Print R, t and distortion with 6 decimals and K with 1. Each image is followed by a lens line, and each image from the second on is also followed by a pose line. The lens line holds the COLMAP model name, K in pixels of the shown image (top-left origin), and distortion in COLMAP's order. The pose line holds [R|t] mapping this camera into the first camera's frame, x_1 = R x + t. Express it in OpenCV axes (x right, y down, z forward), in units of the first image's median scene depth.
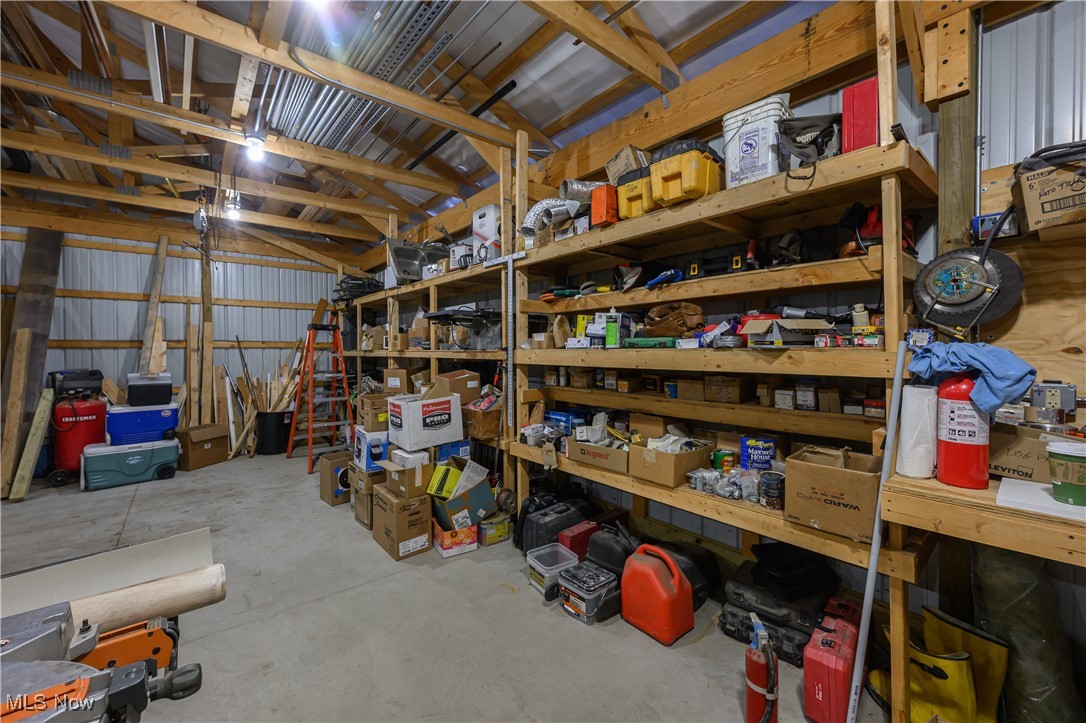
lens RADIAL K [[438.7, 0, 541.6], [0, 438.7, 353.7], [0, 0, 1]] dist [-0.002289, -0.000158]
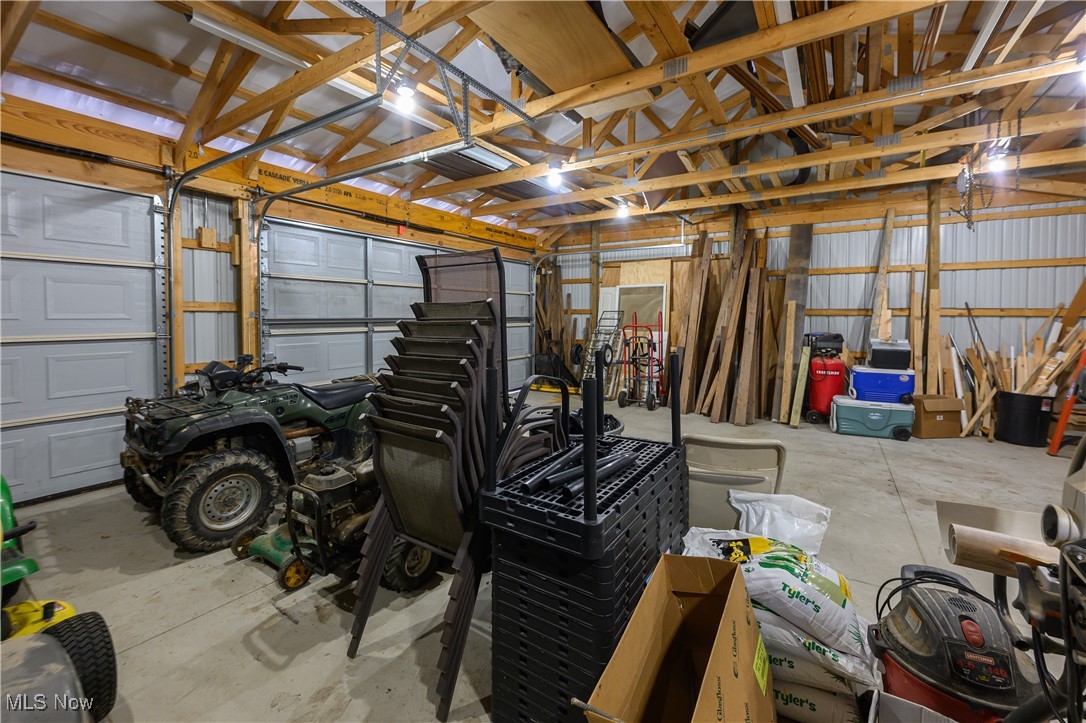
lens RADIAL K [[438.7, 0, 547.1], [0, 438.7, 328.0], [0, 0, 1]] dist [-0.002289, -0.000158]
pose [[0.285676, 0.032005, -0.957792, -0.084773], [-0.017251, 0.999452, 0.028252, 0.000765], [0.958171, 0.008452, 0.286072, -0.096600]]
